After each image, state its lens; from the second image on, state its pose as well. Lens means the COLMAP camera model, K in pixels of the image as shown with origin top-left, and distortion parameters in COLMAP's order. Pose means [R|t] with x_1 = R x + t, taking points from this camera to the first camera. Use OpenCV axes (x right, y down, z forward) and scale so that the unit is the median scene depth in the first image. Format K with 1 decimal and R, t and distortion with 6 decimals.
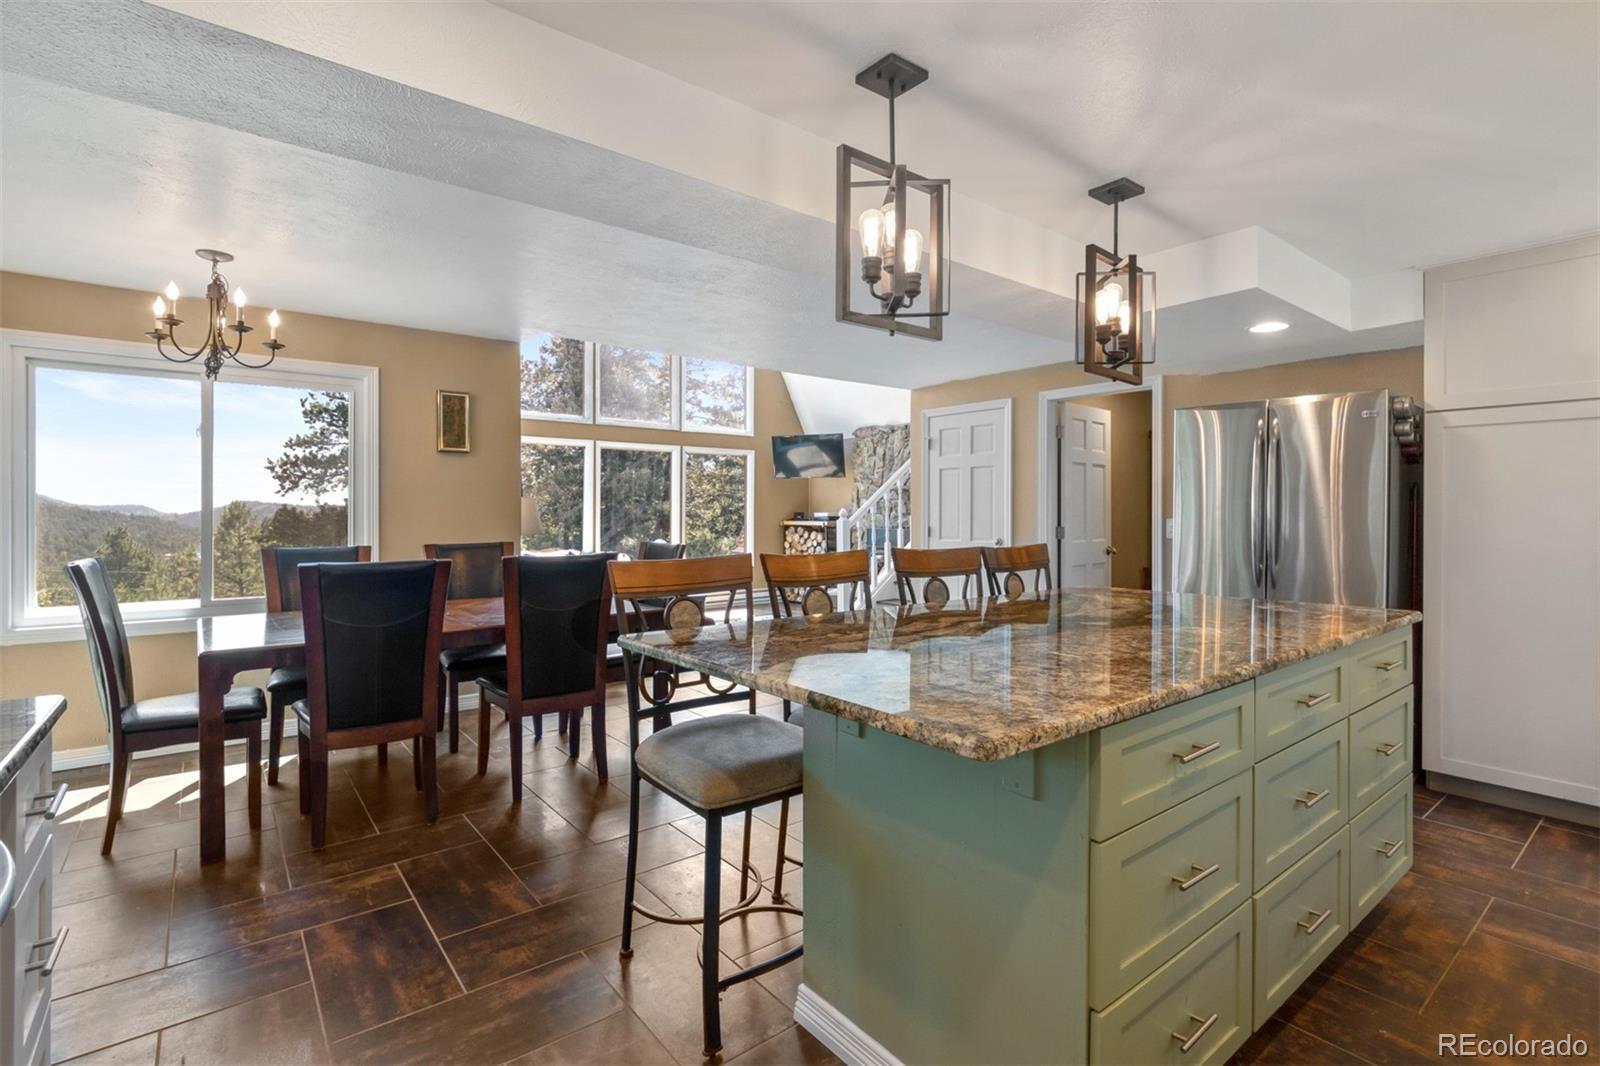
lens RADIAL K [[742.7, 0, 799.0], [0, 742.7, 518.8], [0, 0, 1]] dist [-0.007376, 0.002505]
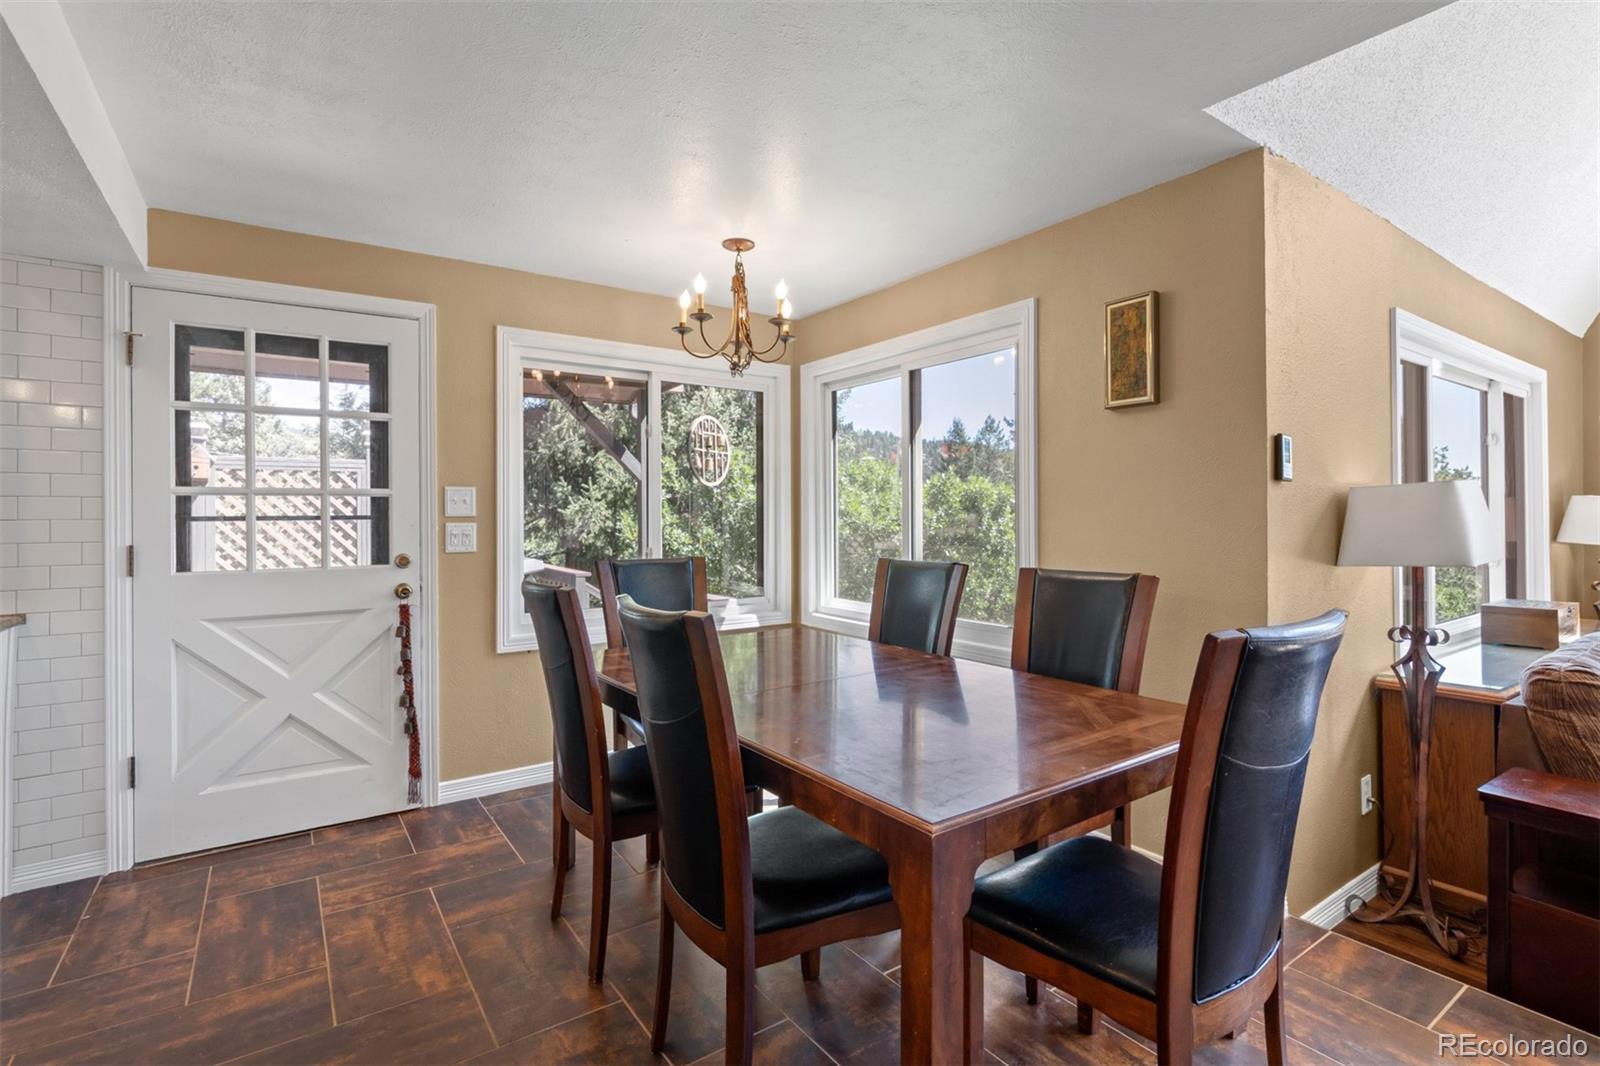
lens RADIAL K [[742.7, 0, 797.2], [0, 742.7, 519.7], [0, 0, 1]] dist [-0.007376, 0.002505]
pose [[-0.063940, 0.003861, -0.997946, 0.041886], [-0.003956, 0.999984, 0.004122, -0.002496], [0.997946, 0.004212, -0.063924, 0.312346]]
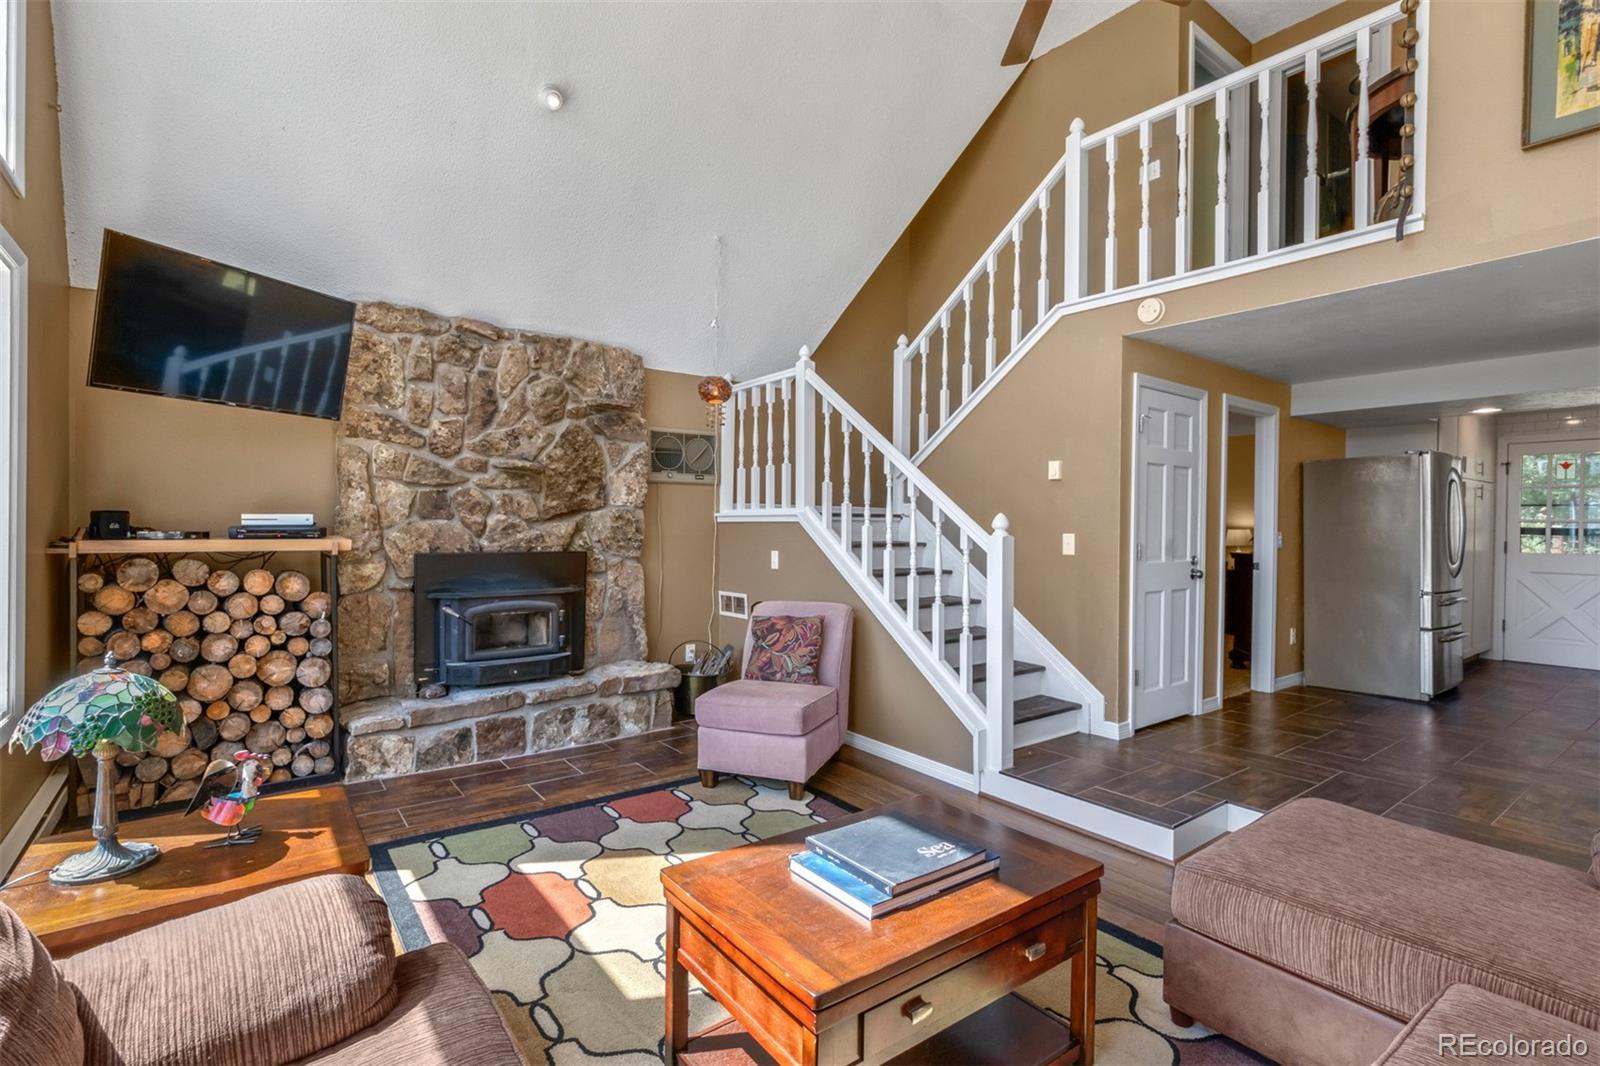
lens RADIAL K [[742.7, 0, 796.5], [0, 742.7, 531.1], [0, 0, 1]] dist [-0.007376, 0.002505]
pose [[0.023579, -0.008481, 0.999686, -0.296032], [-0.001707, 0.999962, 0.008524, -0.003449], [-0.999721, -0.001907, 0.023564, 0.731145]]
